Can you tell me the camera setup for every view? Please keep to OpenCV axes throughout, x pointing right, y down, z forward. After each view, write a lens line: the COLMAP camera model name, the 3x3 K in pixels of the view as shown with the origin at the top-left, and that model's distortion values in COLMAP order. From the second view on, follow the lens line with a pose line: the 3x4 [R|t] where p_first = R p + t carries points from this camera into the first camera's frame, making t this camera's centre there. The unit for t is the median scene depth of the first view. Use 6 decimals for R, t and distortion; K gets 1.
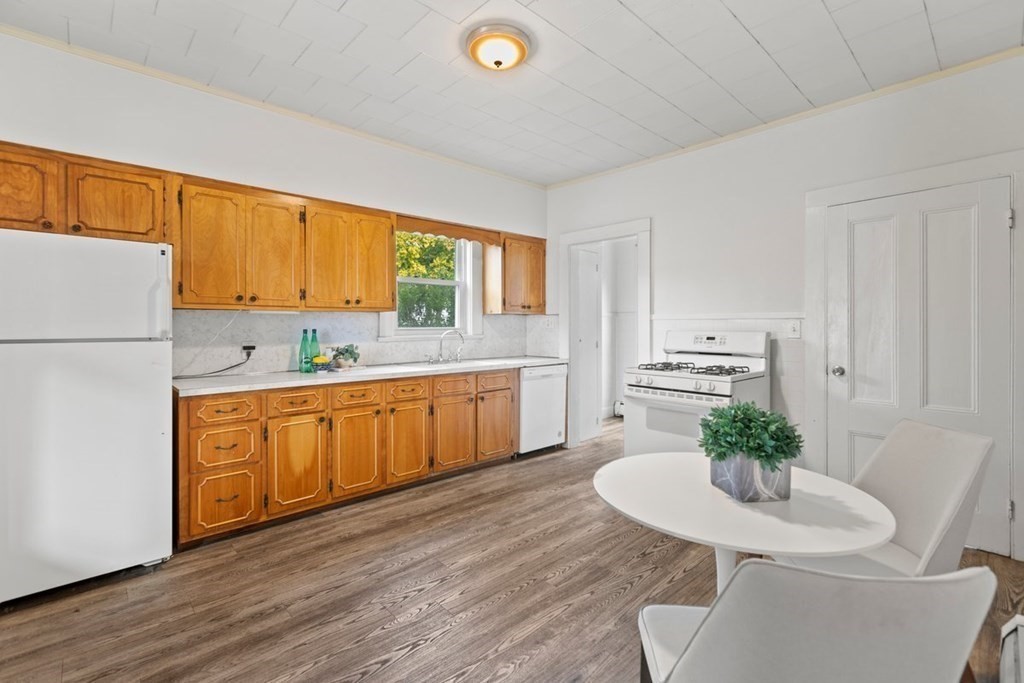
lens RADIAL K [[458.7, 0, 512.0], [0, 458.7, 325.8], [0, 0, 1]] dist [-0.000998, -0.000168]
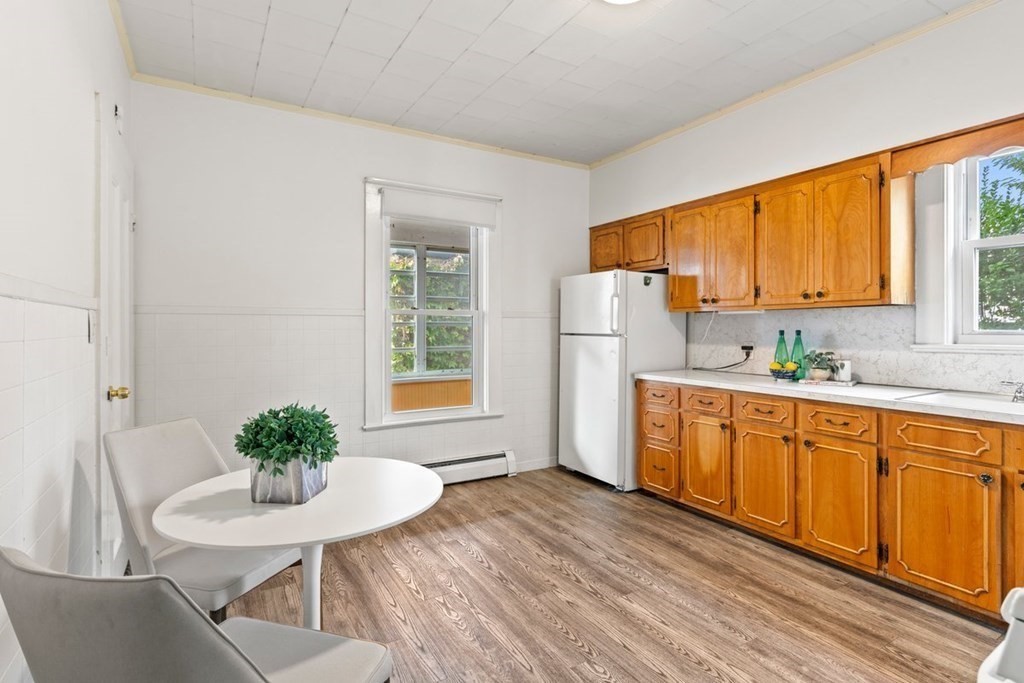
lens RADIAL K [[516.4, 0, 510.7], [0, 516.4, 326.7], [0, 0, 1]] dist [-0.001377, -0.001047]
pose [[-0.219924, 0.003398, -0.975511, 0.697943], [0.002460, 0.999993, 0.002929, -0.003485], [0.975514, -0.001756, -0.219931, 0.794445]]
